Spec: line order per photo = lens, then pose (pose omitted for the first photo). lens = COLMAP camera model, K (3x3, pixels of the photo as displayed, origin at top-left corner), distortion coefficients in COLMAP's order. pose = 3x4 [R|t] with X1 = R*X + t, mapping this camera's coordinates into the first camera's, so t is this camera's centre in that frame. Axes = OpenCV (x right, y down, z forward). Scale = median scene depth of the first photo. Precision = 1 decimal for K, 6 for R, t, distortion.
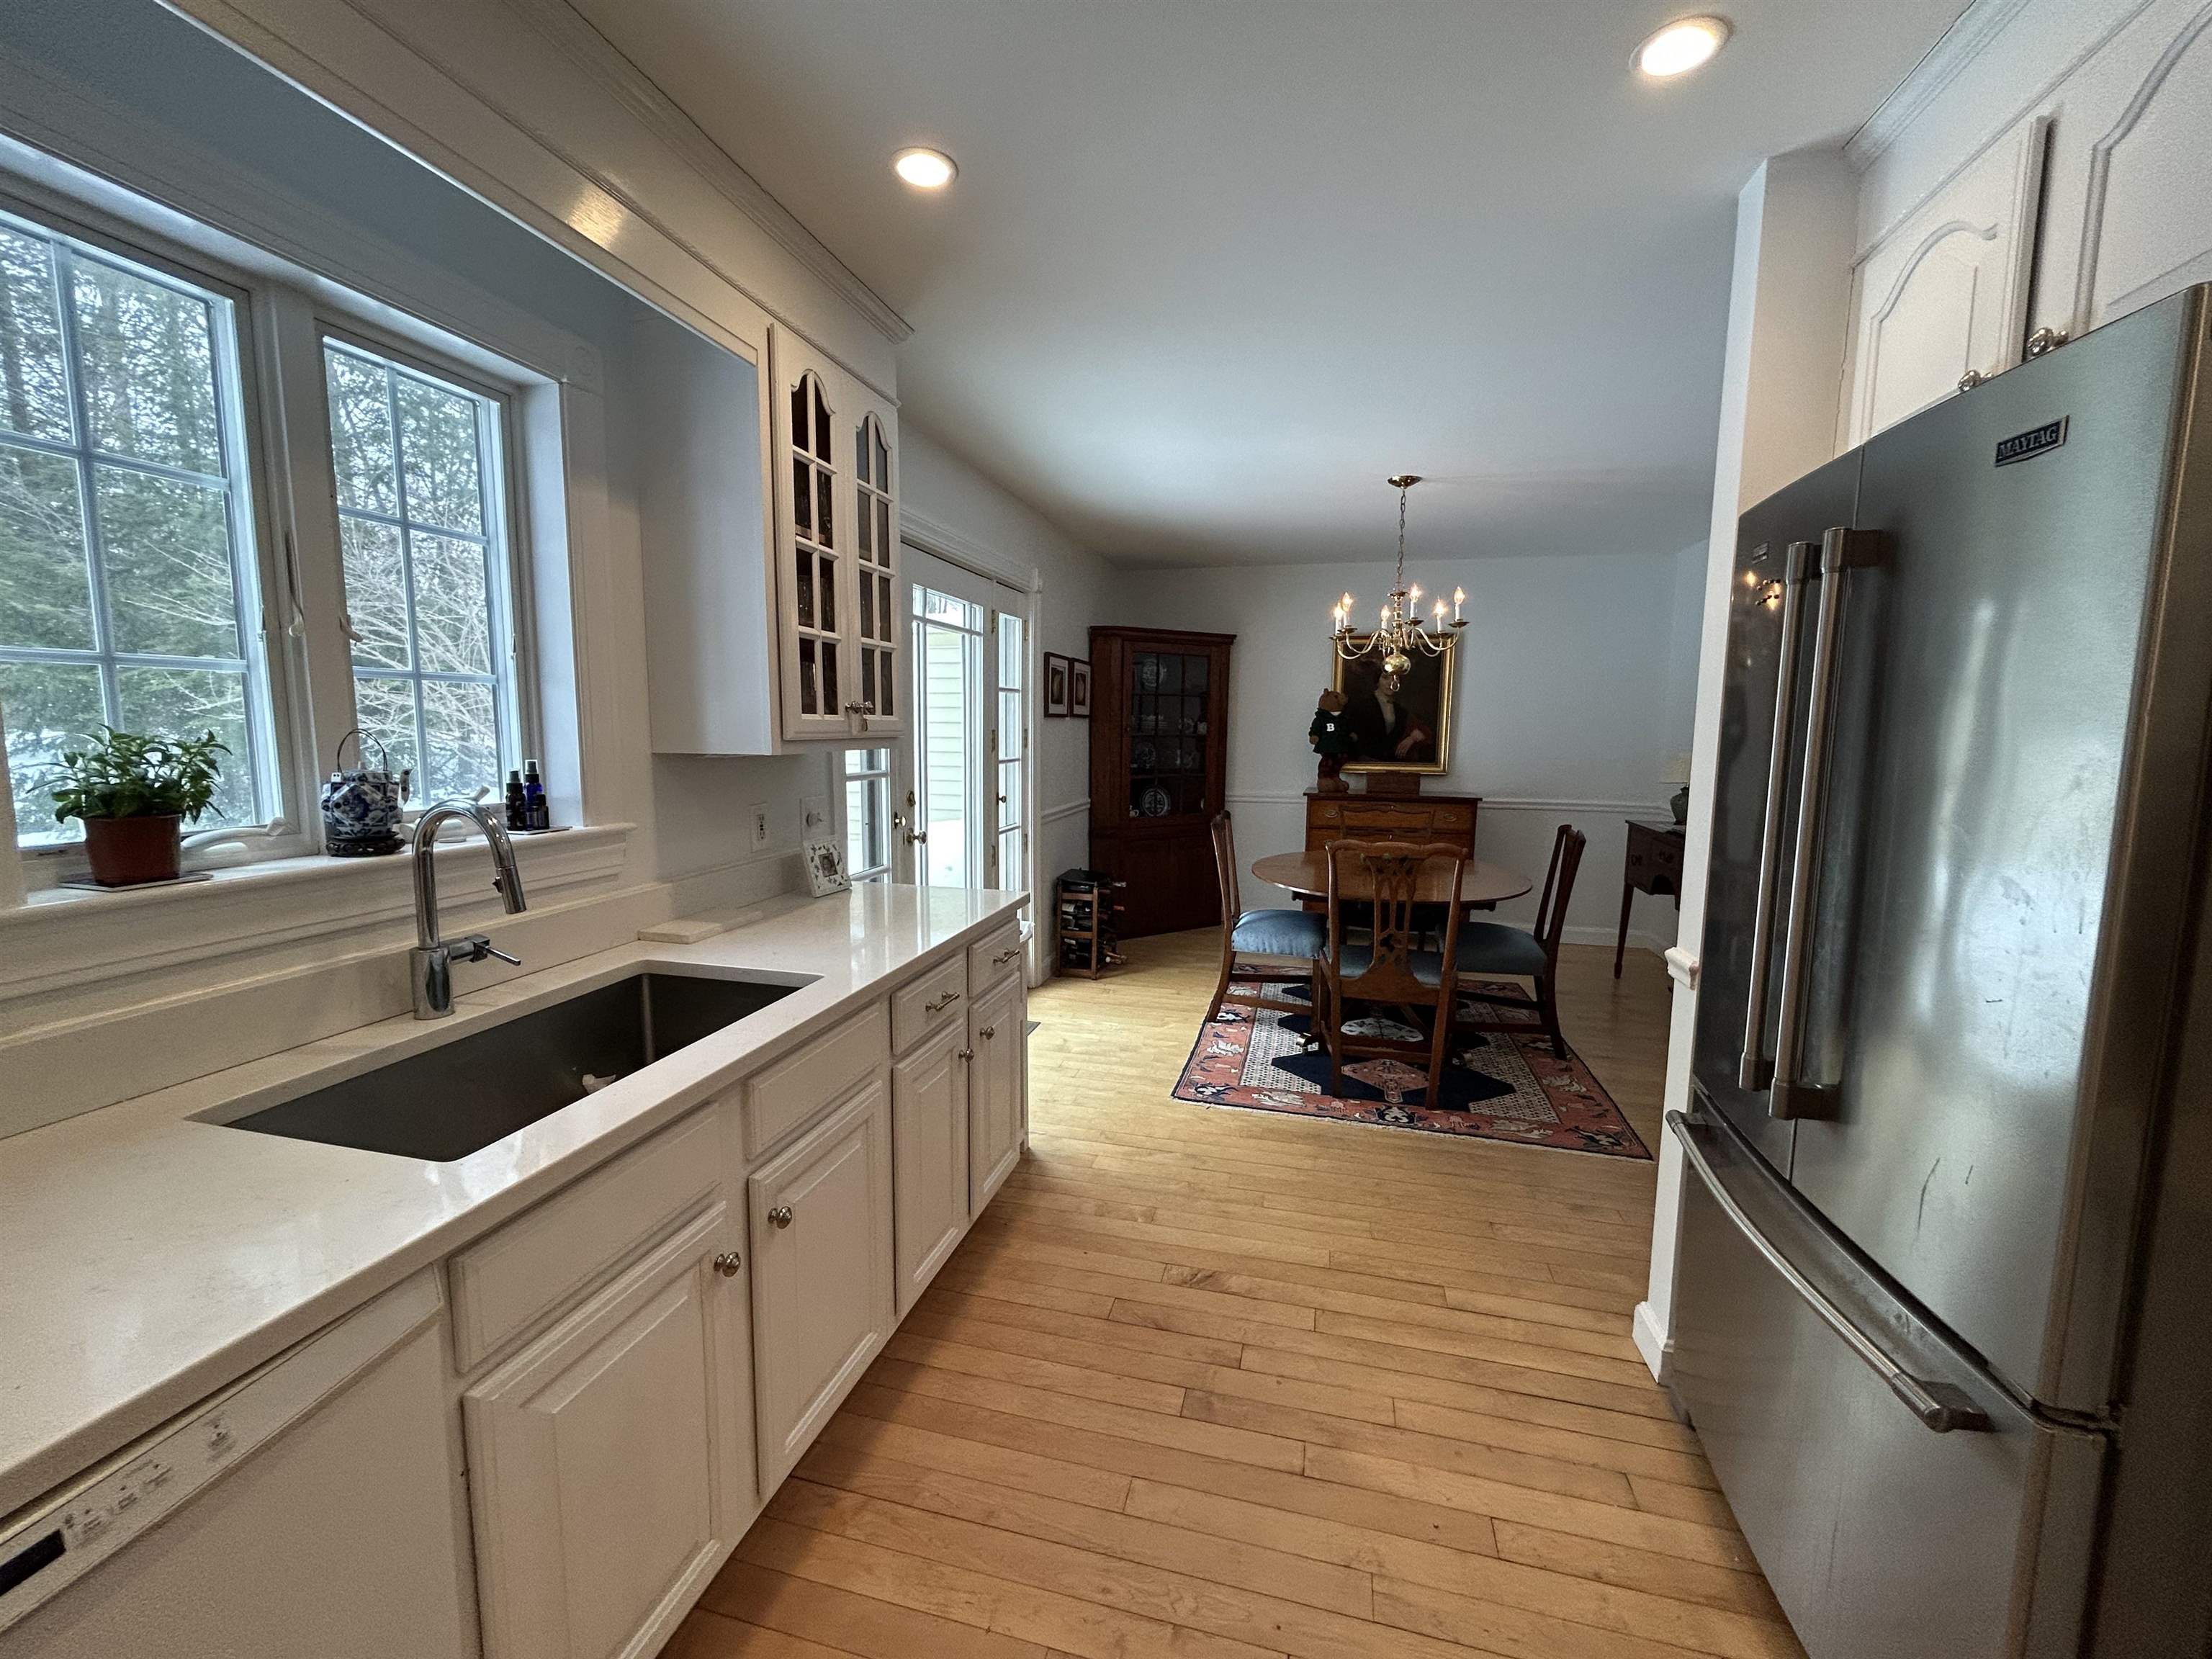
lens RADIAL K [[885.4, 0, 1100.8], [0, 885.4, 819.8], [0, 0, 1]] dist [-0.008994, -0.000084]
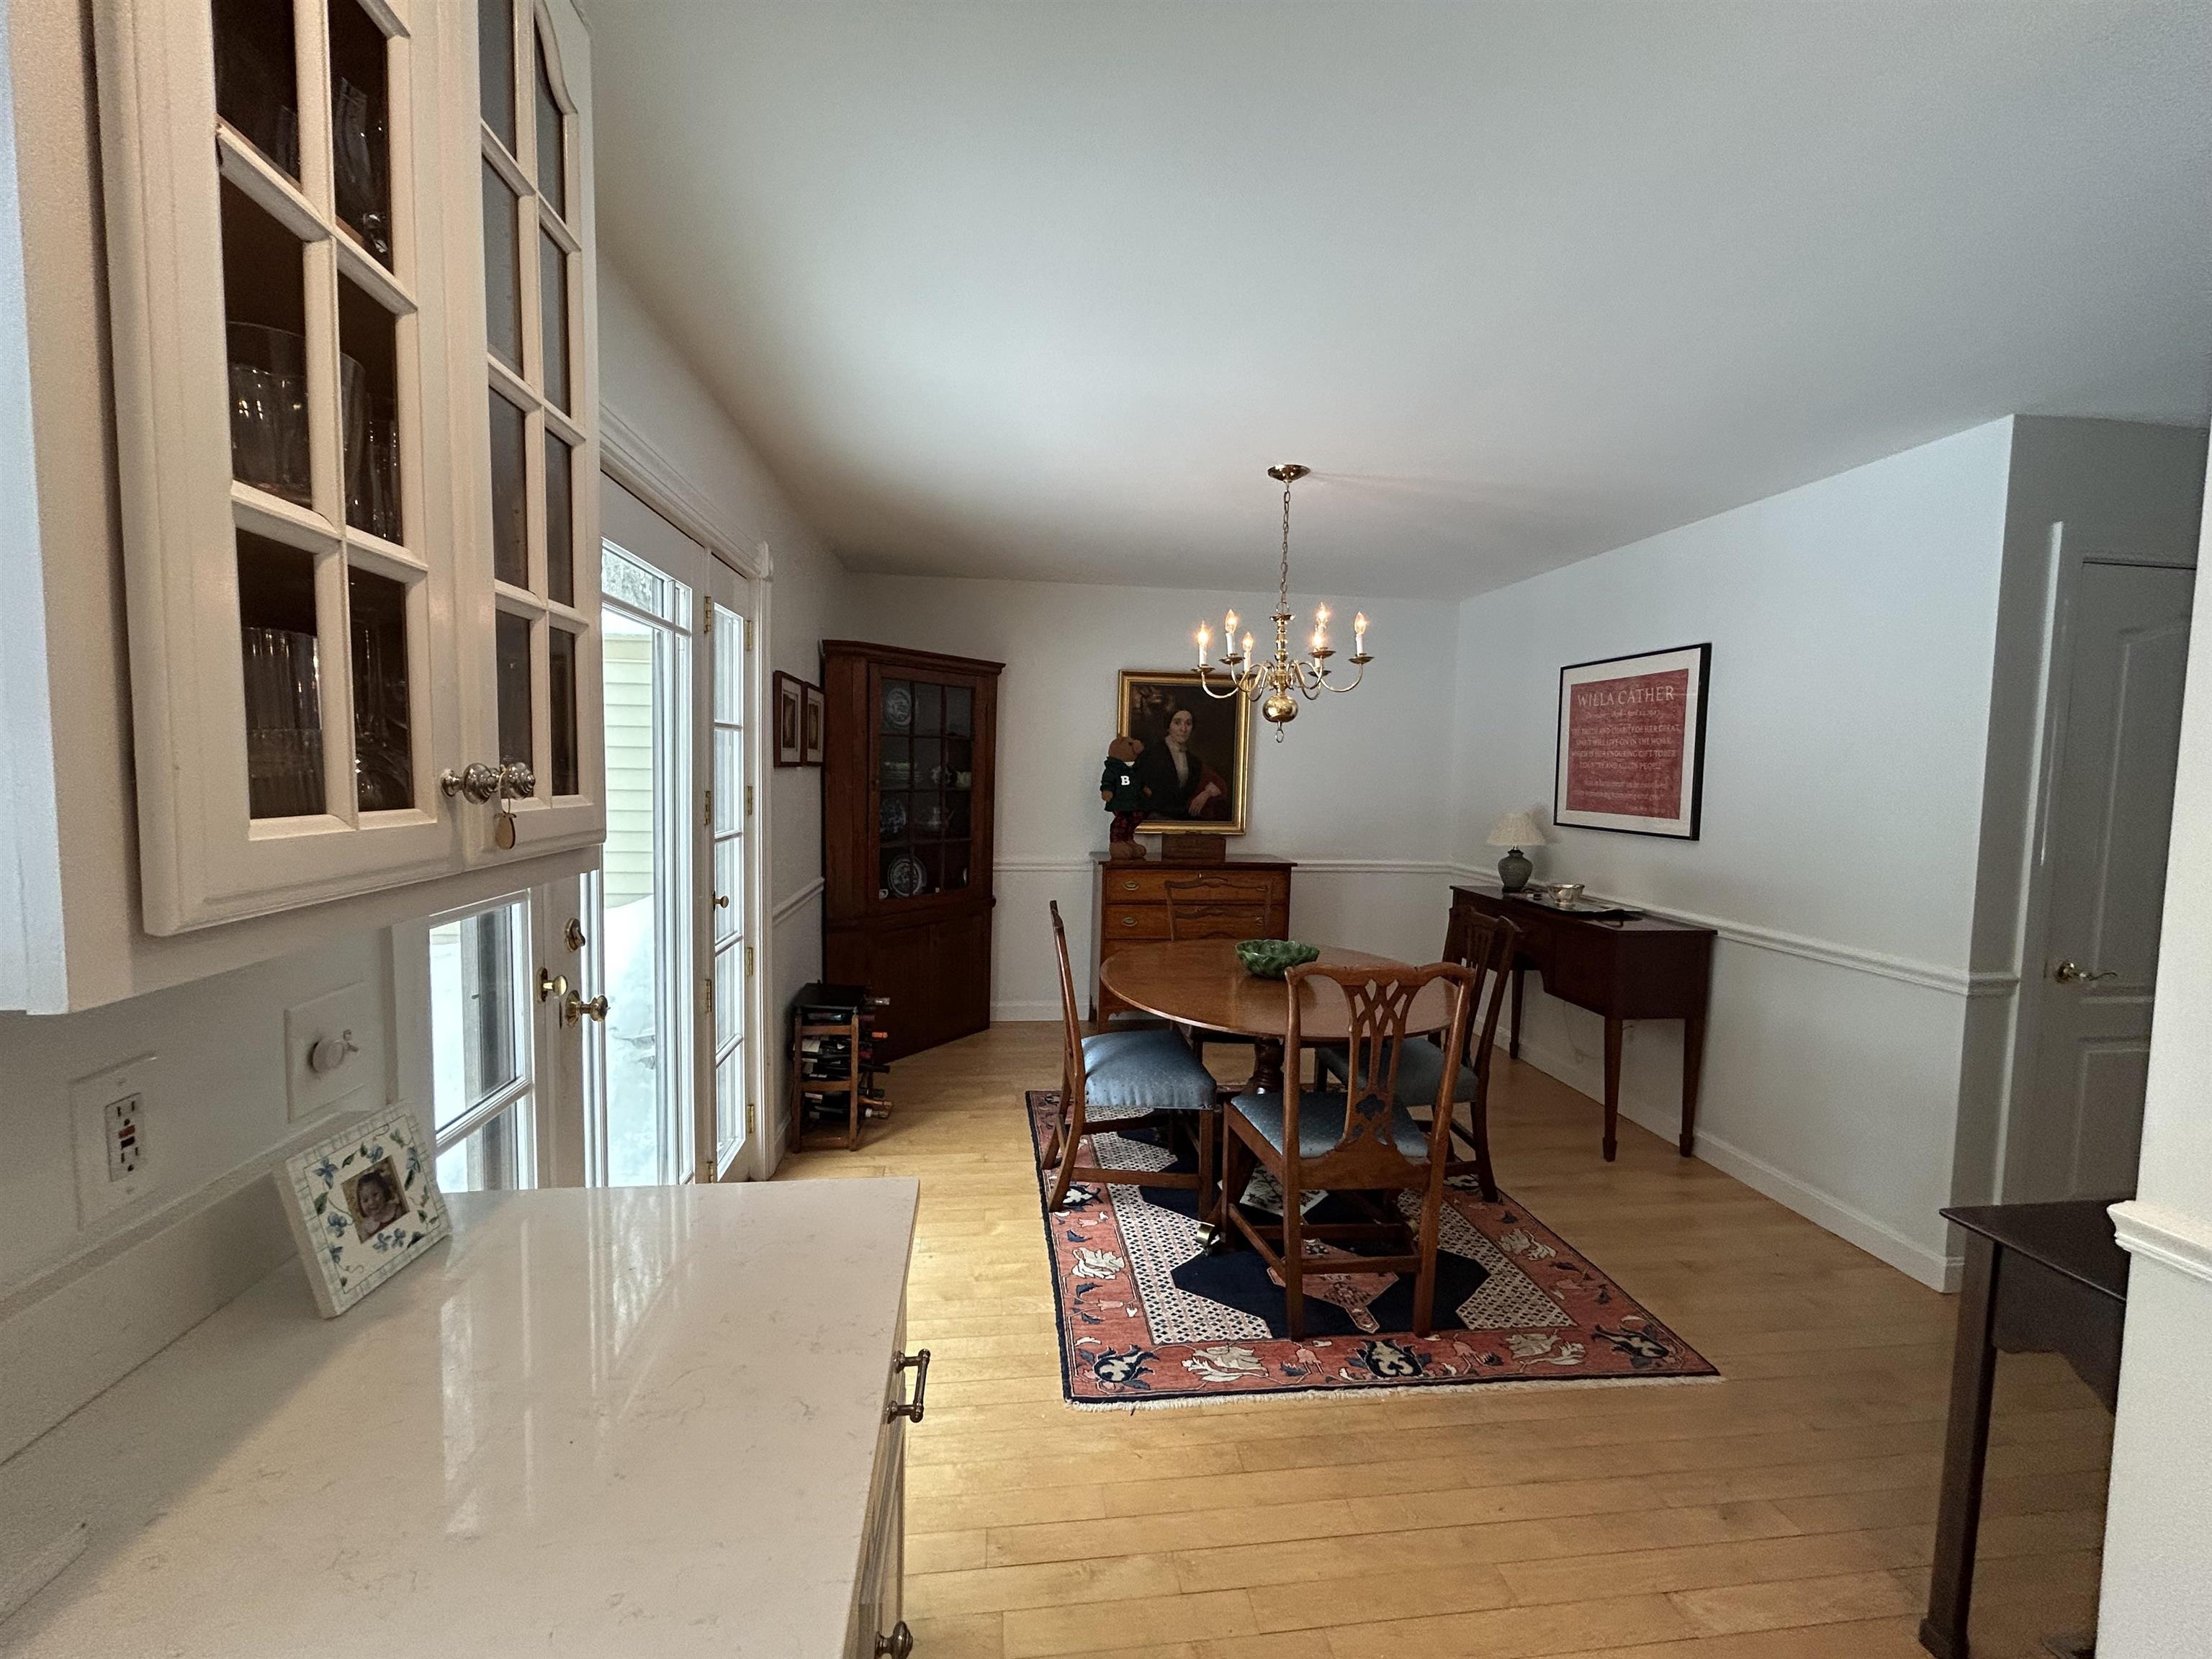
lens RADIAL K [[899.2, 0, 1100.4], [0, 899.2, 824.0], [0, 0, 1]] dist [-0.001927, -0.000048]
pose [[0.929314, -0.013022, 0.369062, -0.104130], [0.027558, 0.999037, -0.034143, -0.052691], [-0.368262, 0.041900, 0.928778, 0.339911]]
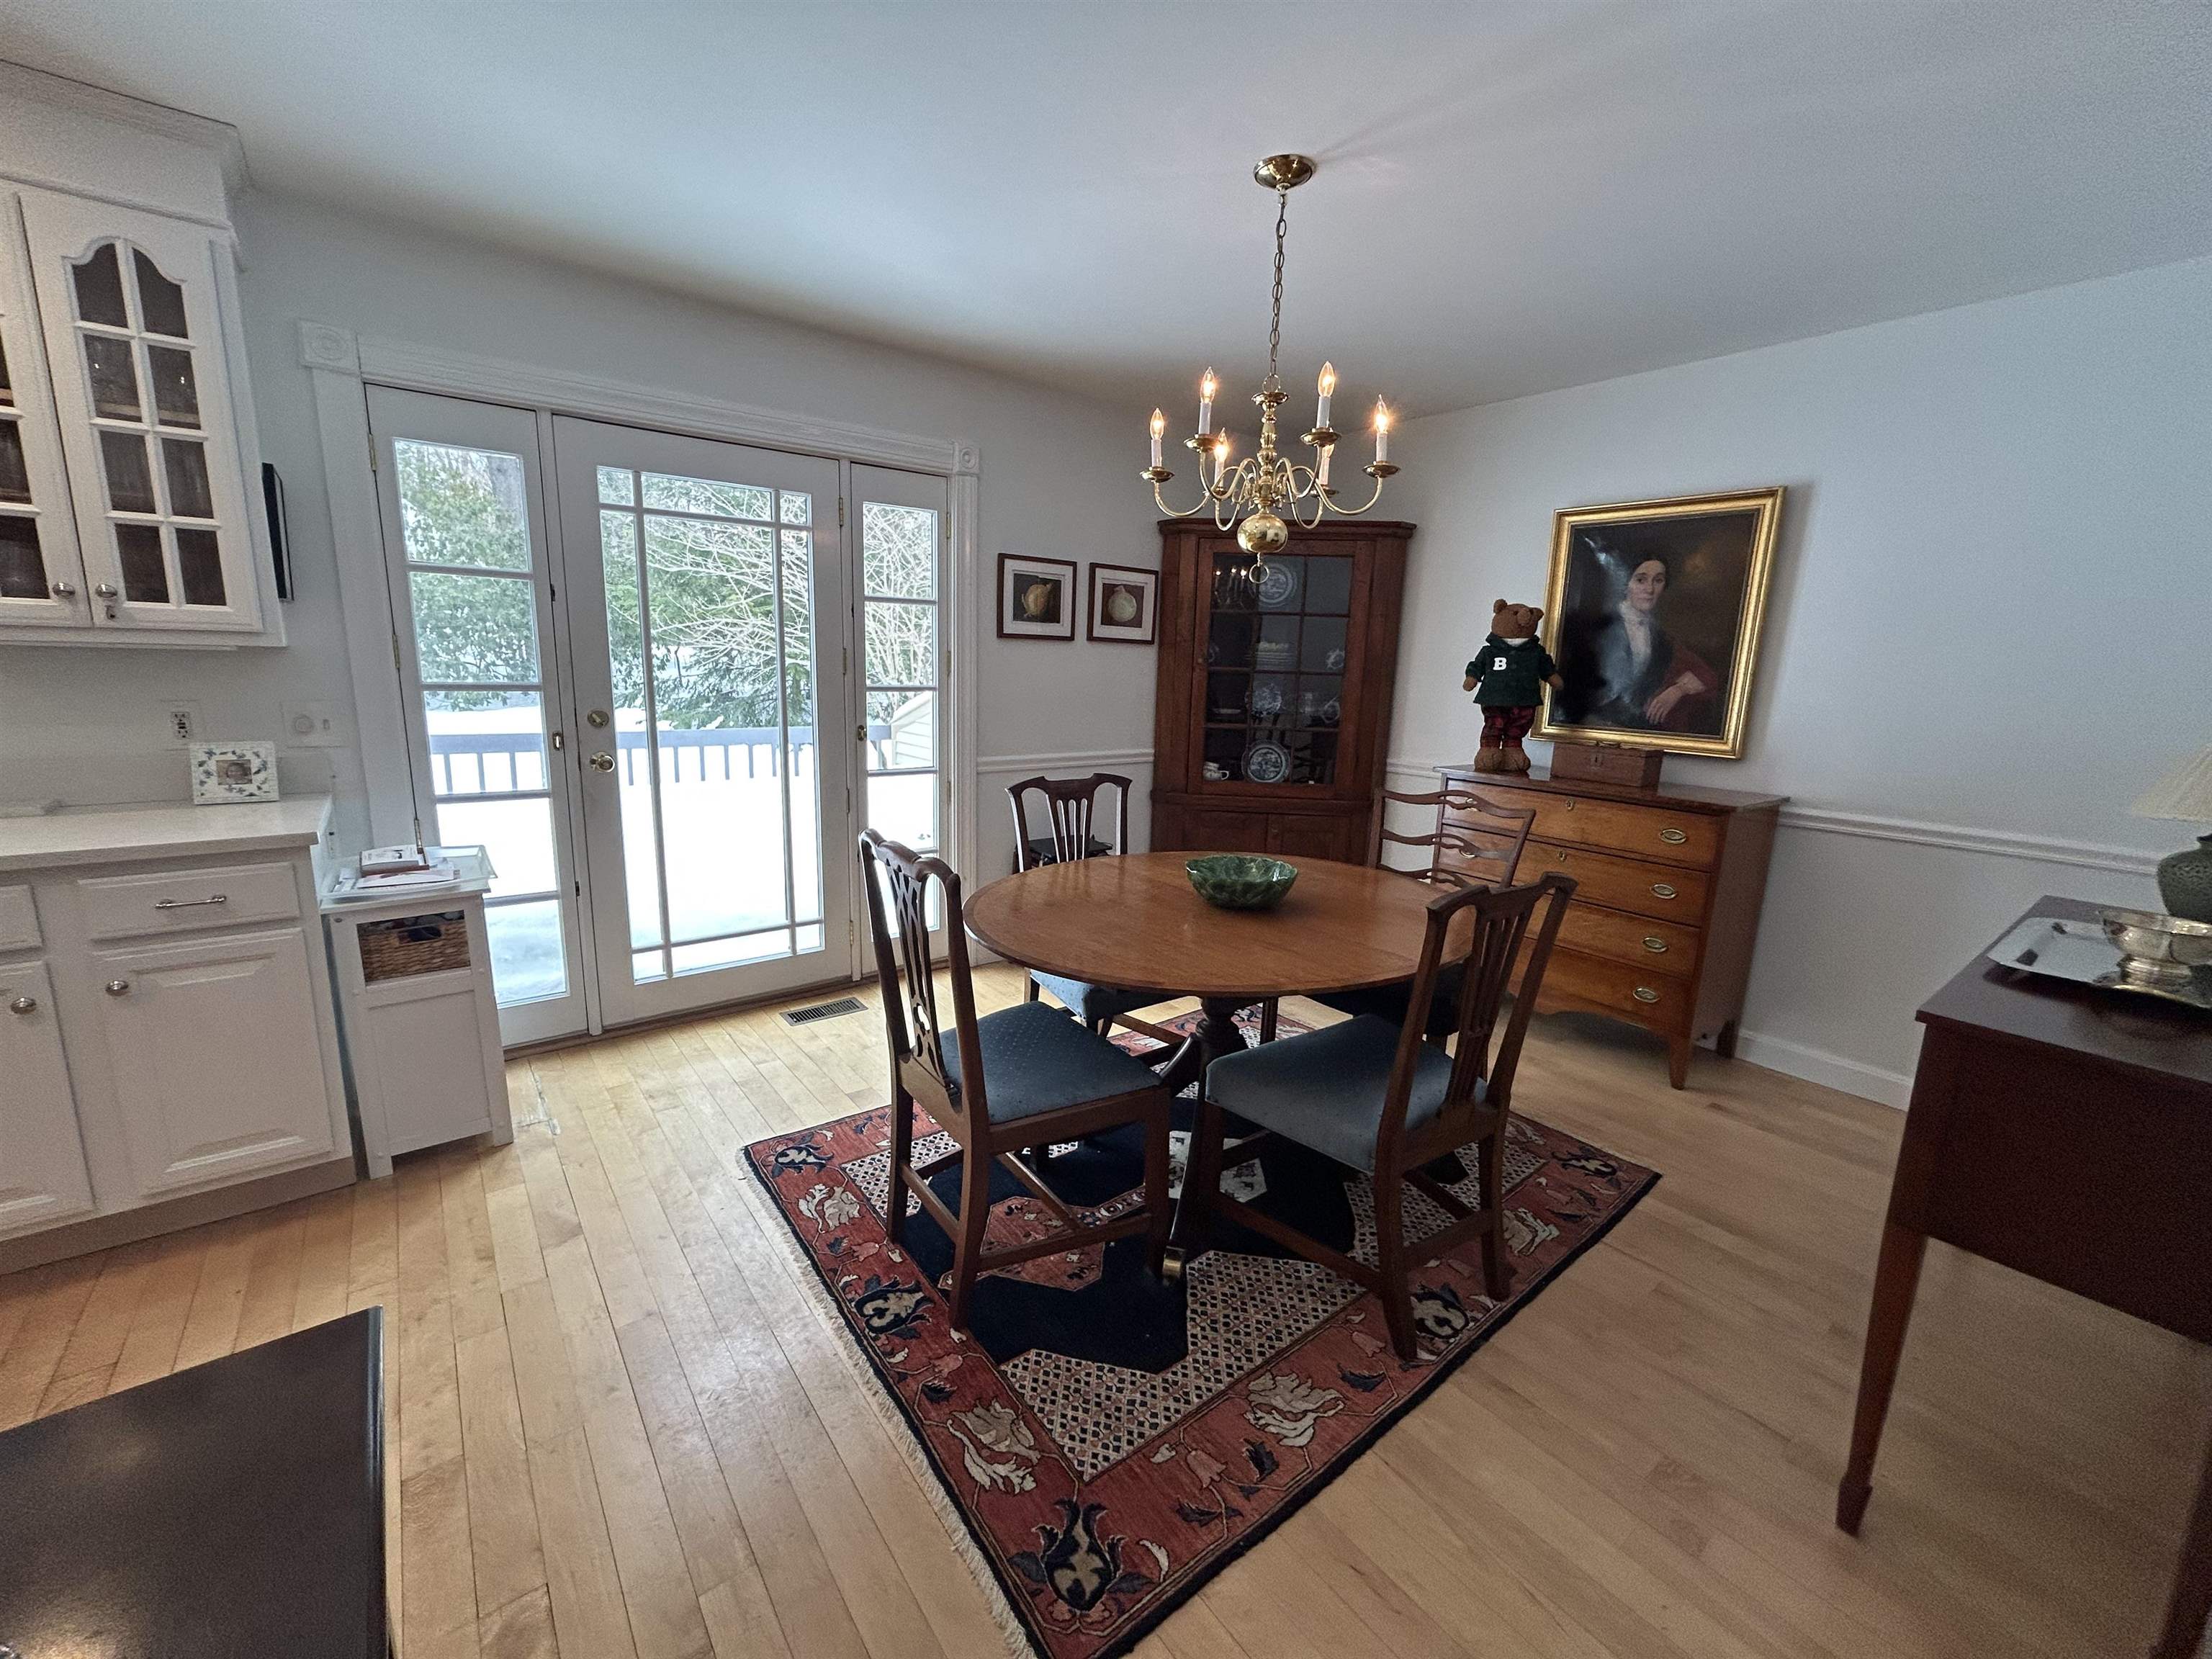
lens RADIAL K [[889.0, 0, 1112.3], [0, 889.0, 822.1], [0, 0, 1]] dist [-0.001454, -0.000228]
pose [[0.797872, 0.126917, -0.589315, 0.615674], [-0.090703, 0.991732, 0.090781, -0.040819], [0.595964, -0.018979, 0.802787, 0.507113]]
